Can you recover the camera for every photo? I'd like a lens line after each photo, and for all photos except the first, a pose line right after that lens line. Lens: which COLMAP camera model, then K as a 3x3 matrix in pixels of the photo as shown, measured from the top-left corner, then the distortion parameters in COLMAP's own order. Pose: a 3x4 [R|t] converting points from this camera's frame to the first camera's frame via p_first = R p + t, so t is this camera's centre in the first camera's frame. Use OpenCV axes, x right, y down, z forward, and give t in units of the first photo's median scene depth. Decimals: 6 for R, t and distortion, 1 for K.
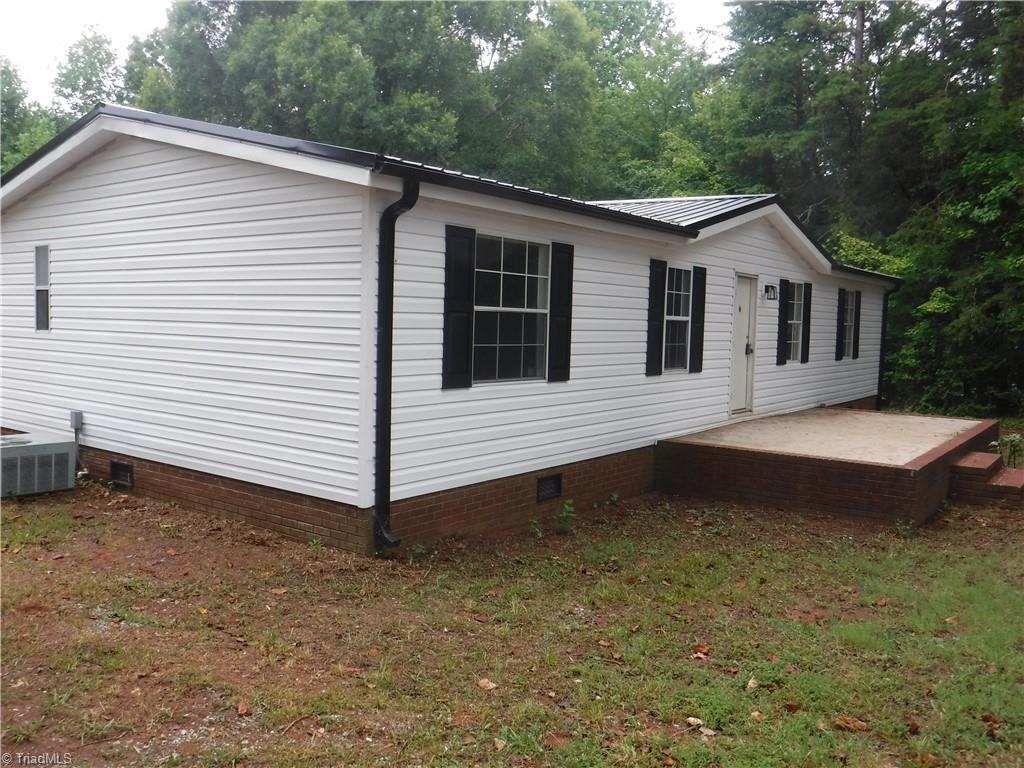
lens RADIAL K [[854.8, 0, 511.3], [0, 854.8, 379.8], [0, 0, 1]] dist [-0.074575, -0.001857]
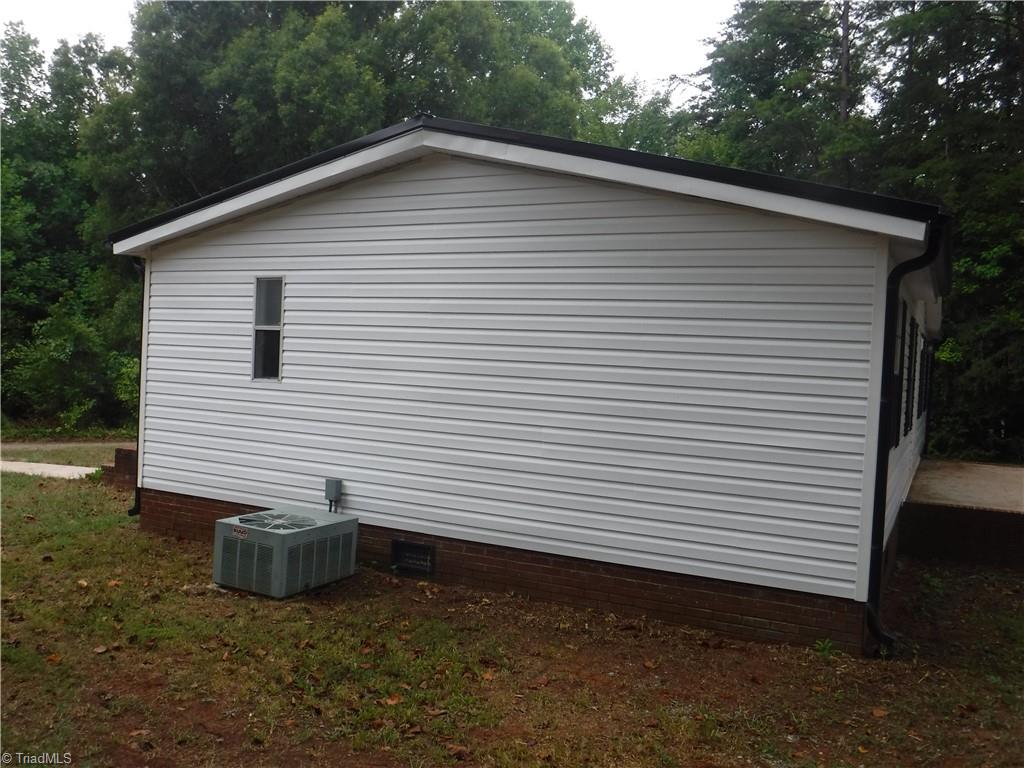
lens RADIAL K [[854.8, 0, 517.5], [0, 854.8, 384.9], [0, 0, 1]] dist [-0.074575, -0.001857]
pose [[0.985943, 0.015334, 0.166375, -0.352973], [-0.009918, 0.999395, -0.033338, -0.021495], [-0.166785, 0.031219, 0.985499, 0.100900]]
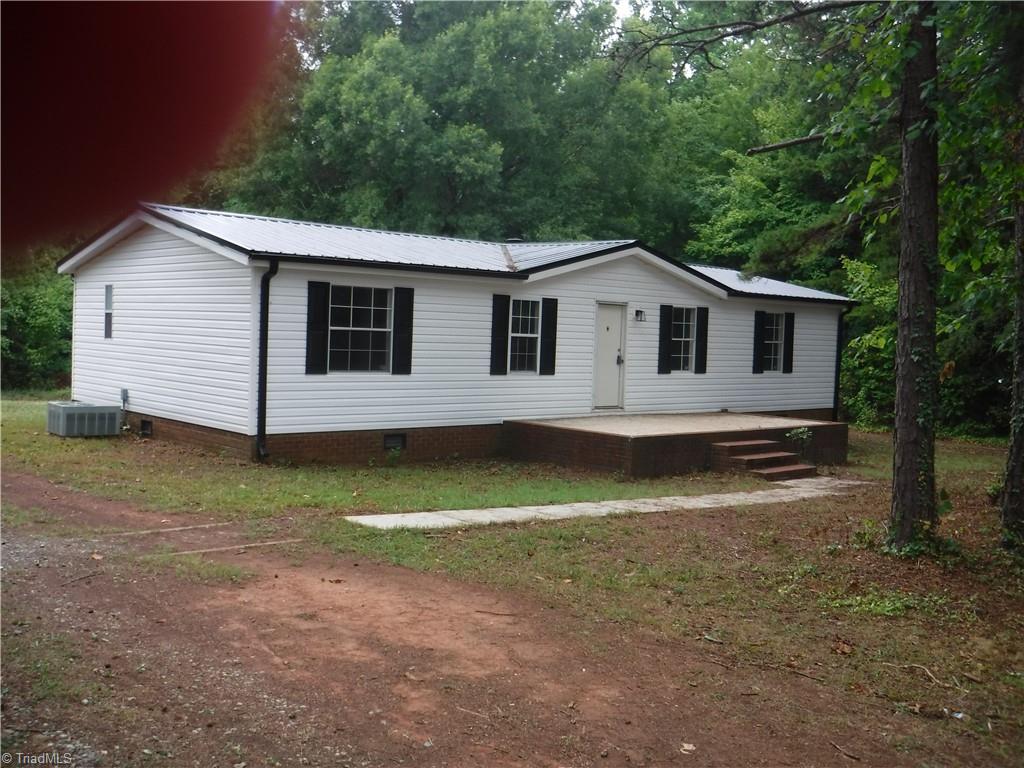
lens RADIAL K [[1017.0, 0, 507.5], [0, 1017.0, 389.3], [0, 0, 1]] dist [-0.060335, 0.000000]
pose [[0.982630, 0.019219, -0.184578, 0.406842], [-0.022706, 0.999601, -0.016795, 0.038932], [0.184181, 0.020694, 0.982674, -0.555319]]
